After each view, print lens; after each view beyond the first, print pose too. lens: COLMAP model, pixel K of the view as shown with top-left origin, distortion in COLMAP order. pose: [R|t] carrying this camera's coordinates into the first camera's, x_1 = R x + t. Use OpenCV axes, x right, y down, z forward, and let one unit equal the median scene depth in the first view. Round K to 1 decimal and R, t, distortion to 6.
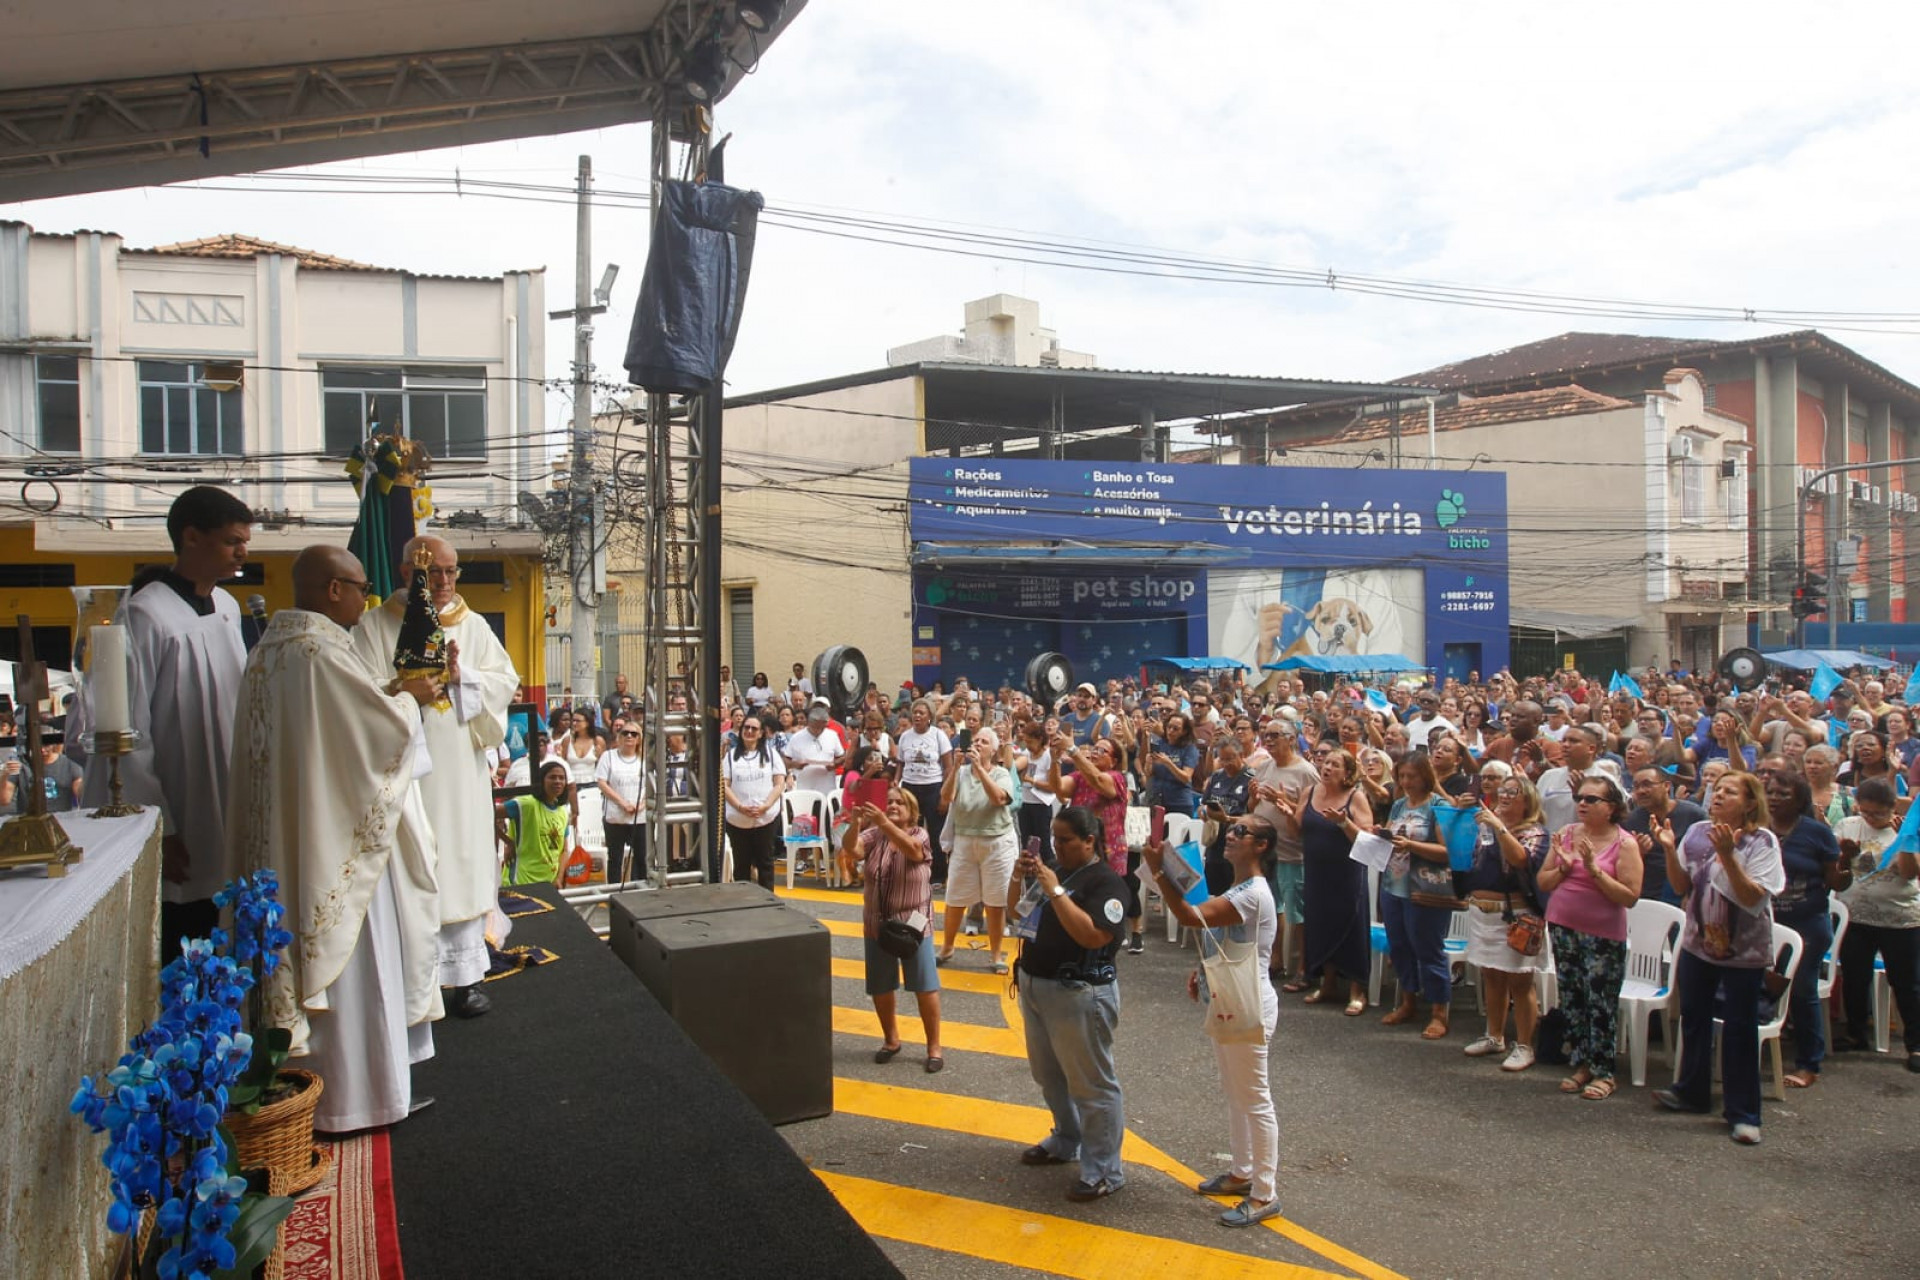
lens RADIAL K [[1237.2, 0, 969.6], [0, 1237.2, 629.5], [0, 0, 1]] dist [-0.054146, 0.039605]
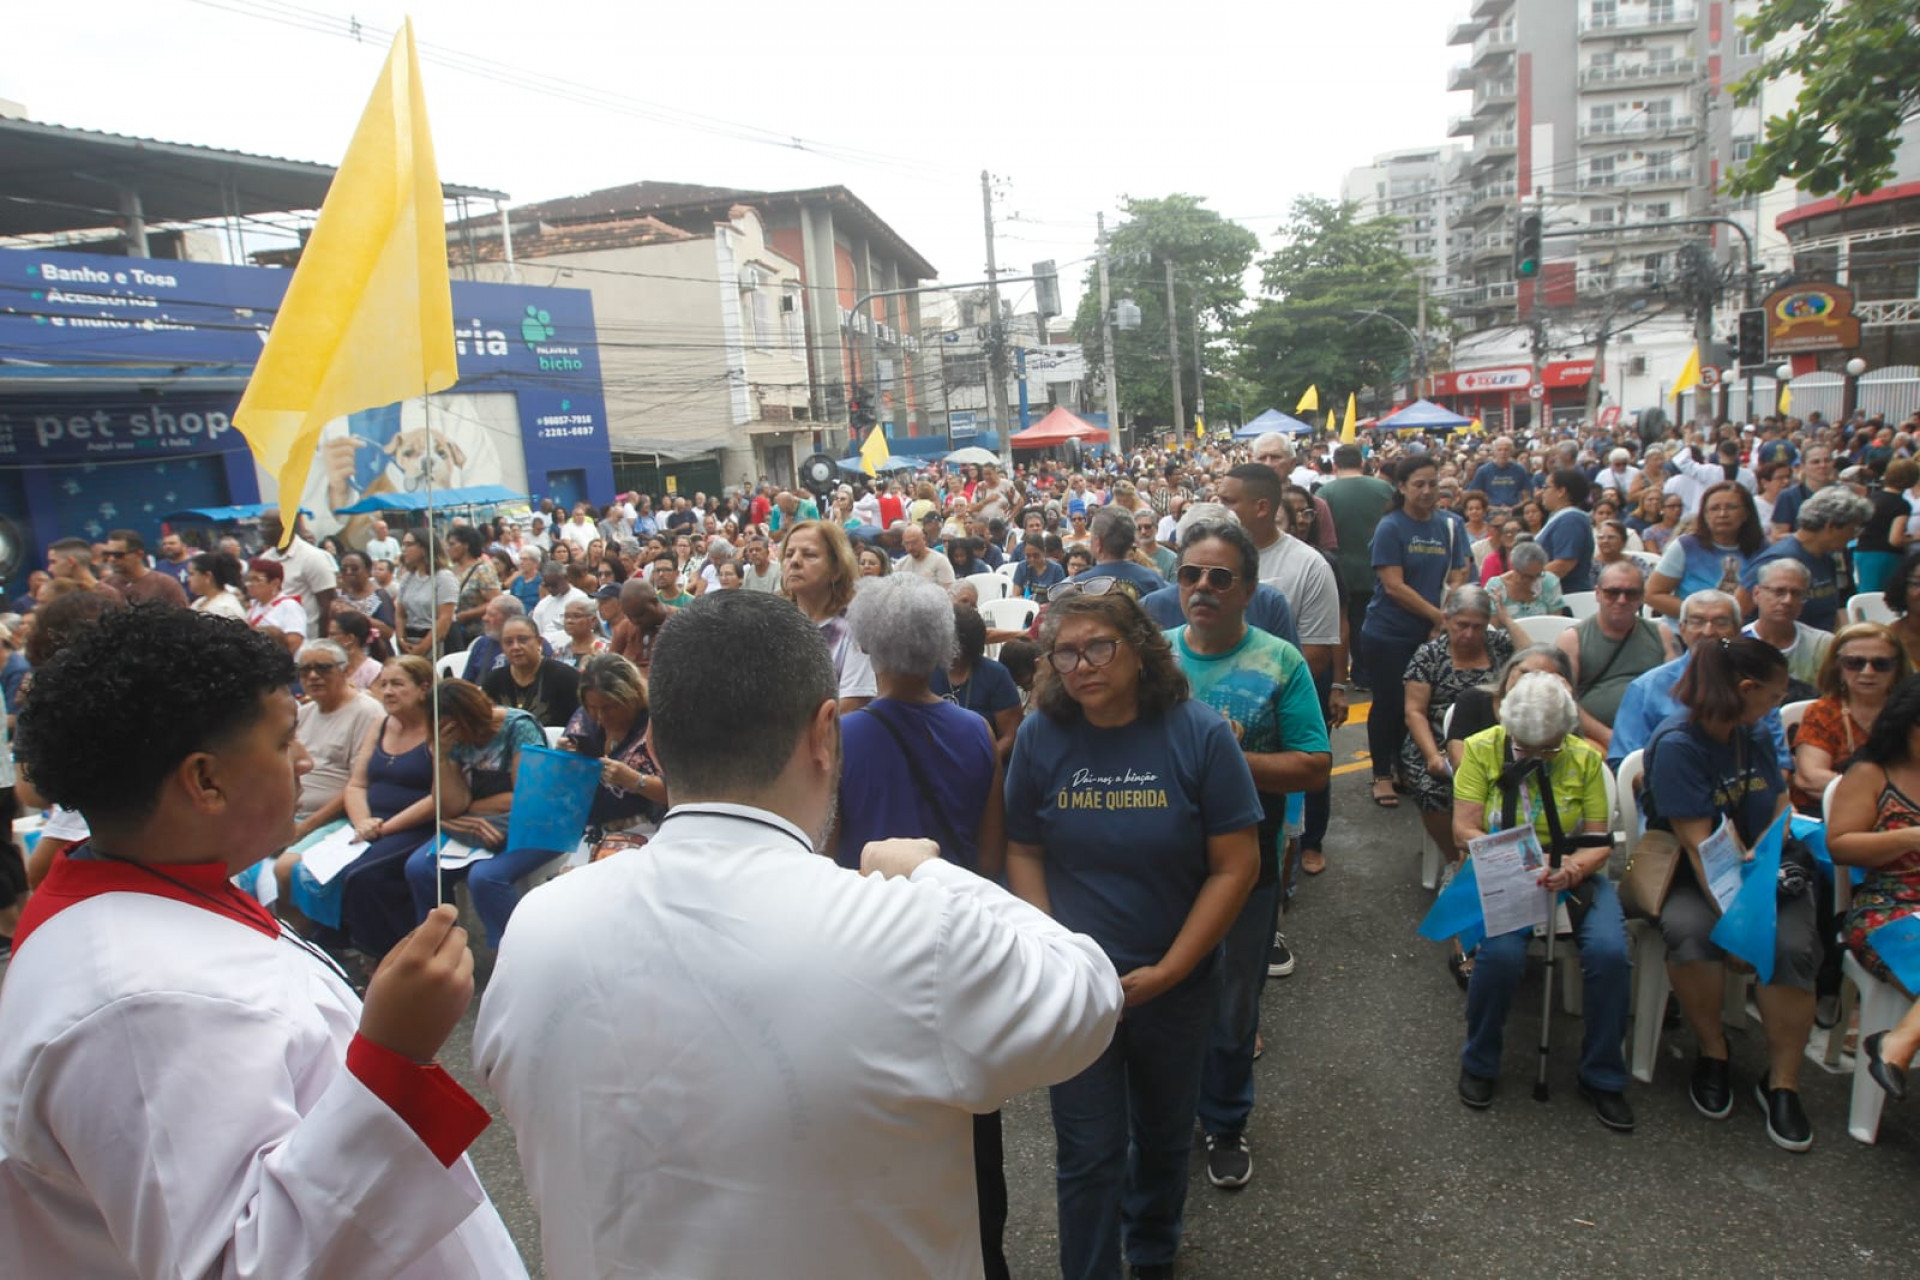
lens RADIAL K [[1133.1, 0, 971.6], [0, 1133.1, 633.5], [0, 0, 1]] dist [-0.060439, 0.034877]
pose [[0.754591, -0.152259, 0.638286, 0.065289], [0.065590, 0.985338, 0.157504, 0.020568], [-0.652909, -0.076986, 0.753514, 0.128997]]
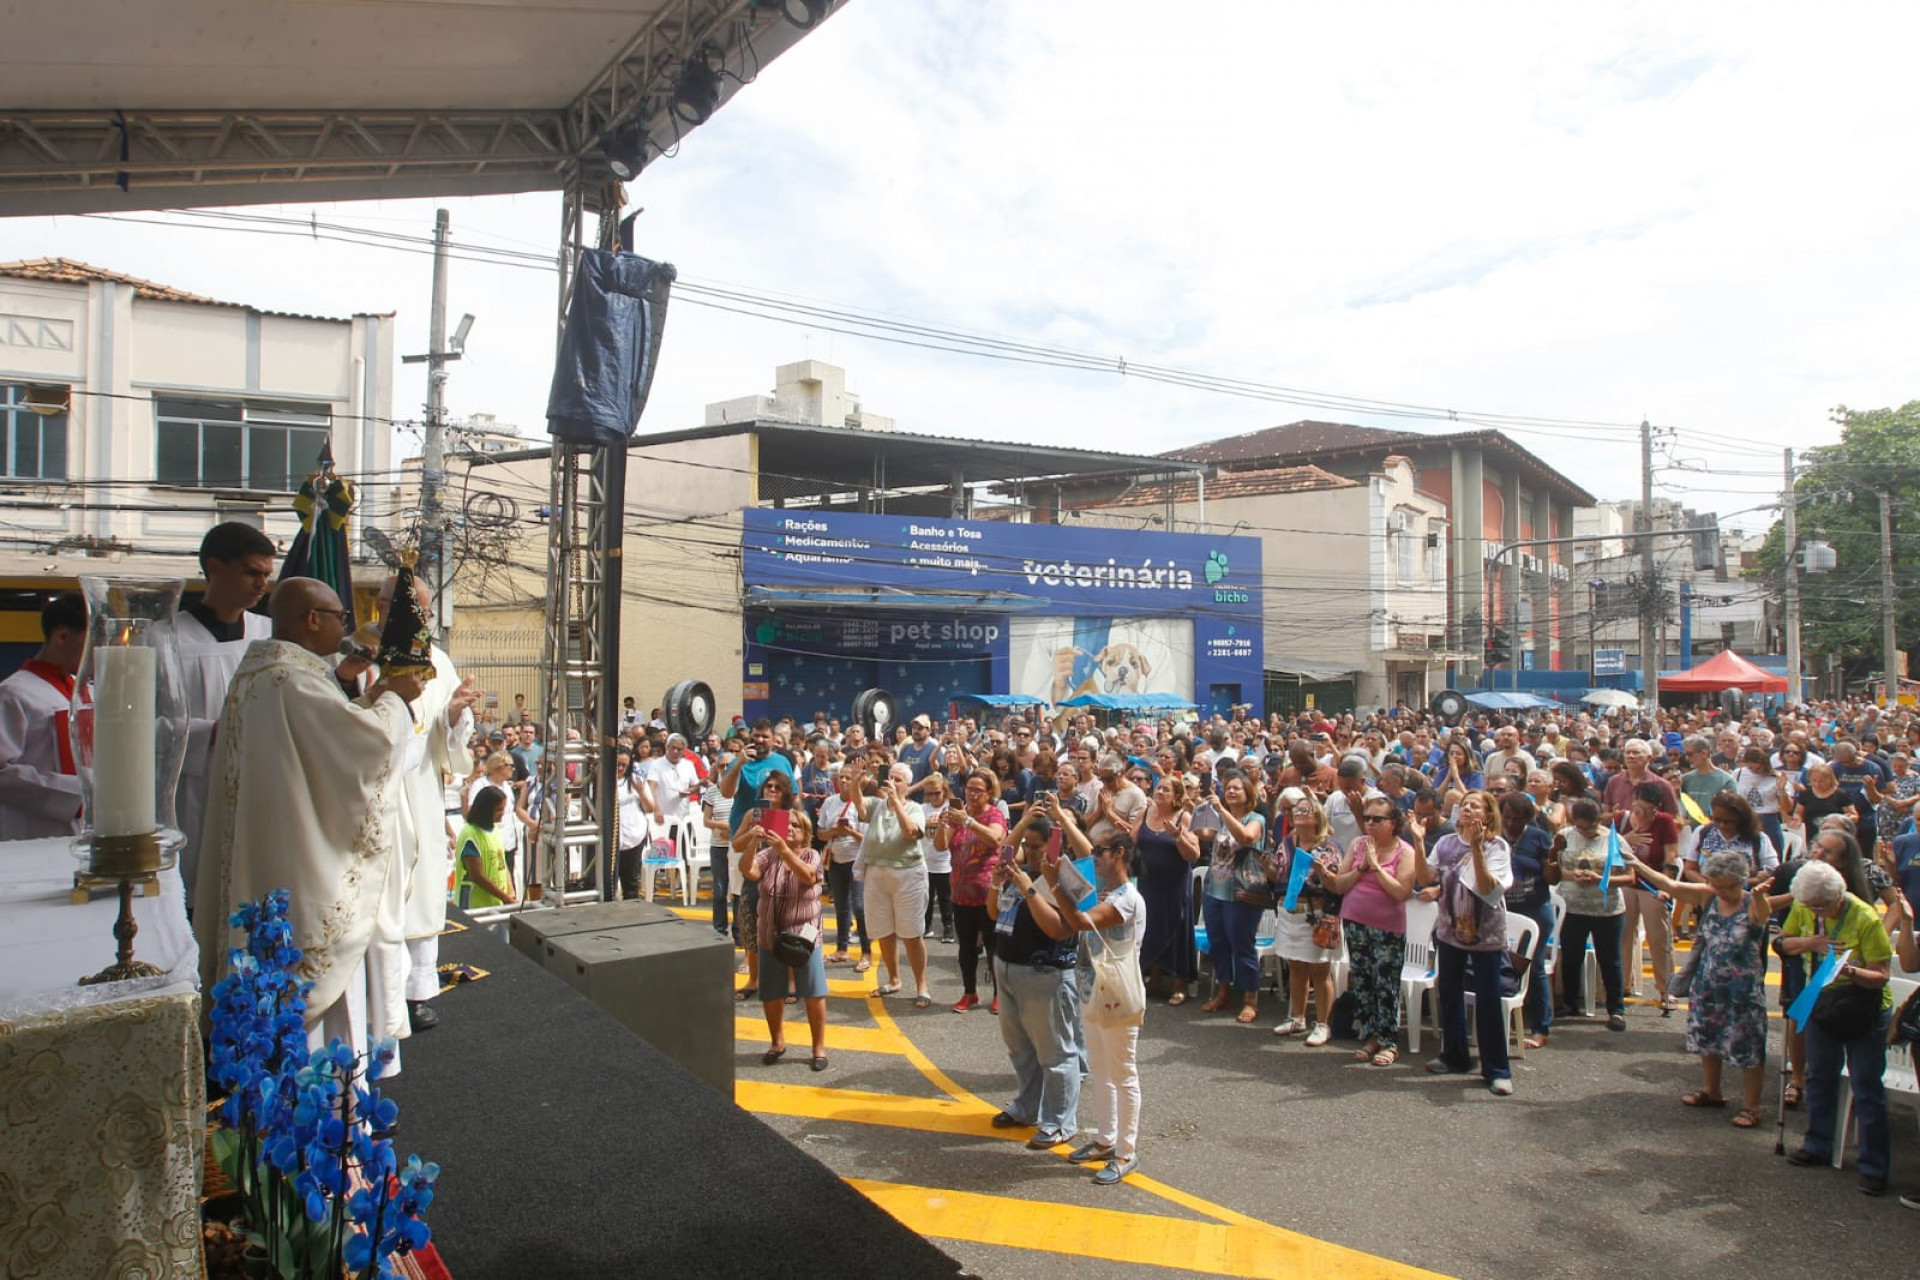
lens RADIAL K [[1133.1, 0, 971.6], [0, 1133.1, 633.5], [0, 0, 1]] dist [-0.060439, 0.034877]
pose [[0.984359, 0.018023, 0.175251, -0.021737], [-0.012654, 0.999417, -0.031703, 0.000166], [-0.175721, 0.028990, 0.984013, -0.005646]]
